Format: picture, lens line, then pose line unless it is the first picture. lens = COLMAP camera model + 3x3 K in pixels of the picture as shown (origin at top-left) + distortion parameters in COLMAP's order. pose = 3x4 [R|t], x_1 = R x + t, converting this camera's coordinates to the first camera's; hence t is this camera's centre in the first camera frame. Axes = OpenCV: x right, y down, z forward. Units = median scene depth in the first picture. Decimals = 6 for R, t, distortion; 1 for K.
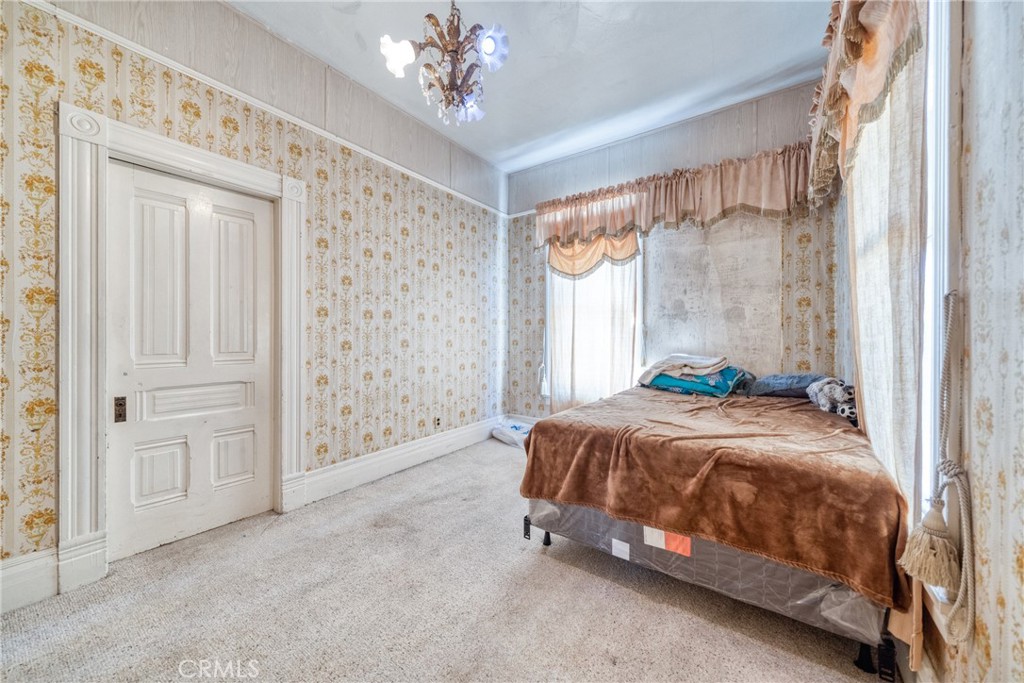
lens RADIAL K [[368.9, 0, 516.5], [0, 368.9, 337.2], [0, 0, 1]] dist [0.002273, -0.000049]
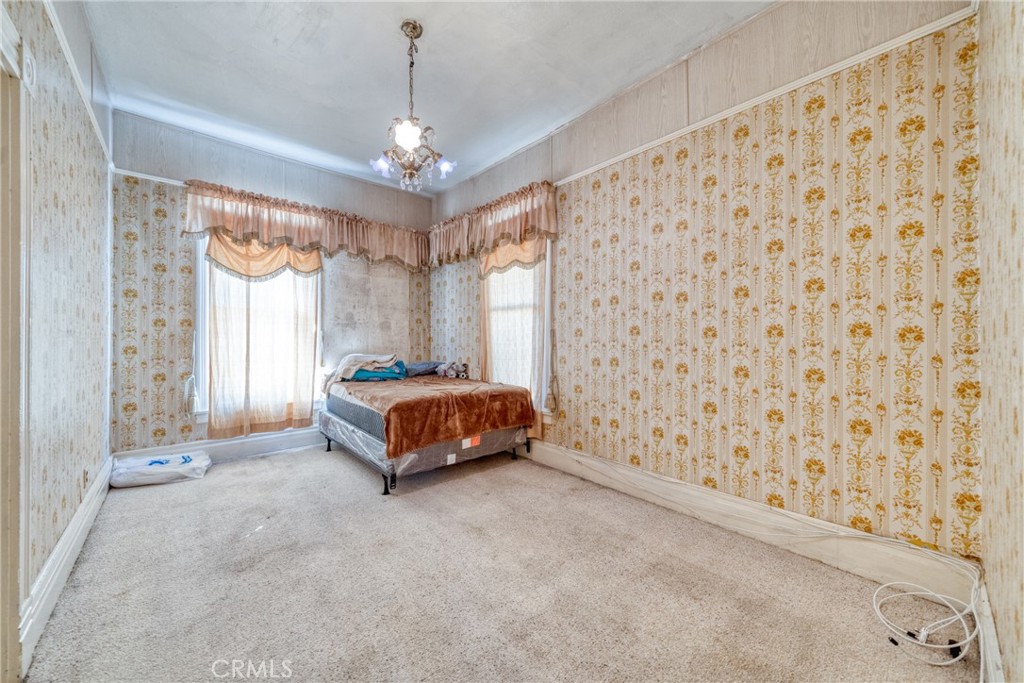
lens RADIAL K [[368.9, 0, 515.8], [0, 368.9, 340.5], [0, 0, 1]] dist [0.002273, -0.000049]
pose [[0.226410, -0.003070, 0.974027, -0.698935], [0.002309, 0.999994, 0.002615, -0.005571], [-0.974029, 0.001657, 0.226416, 0.139497]]
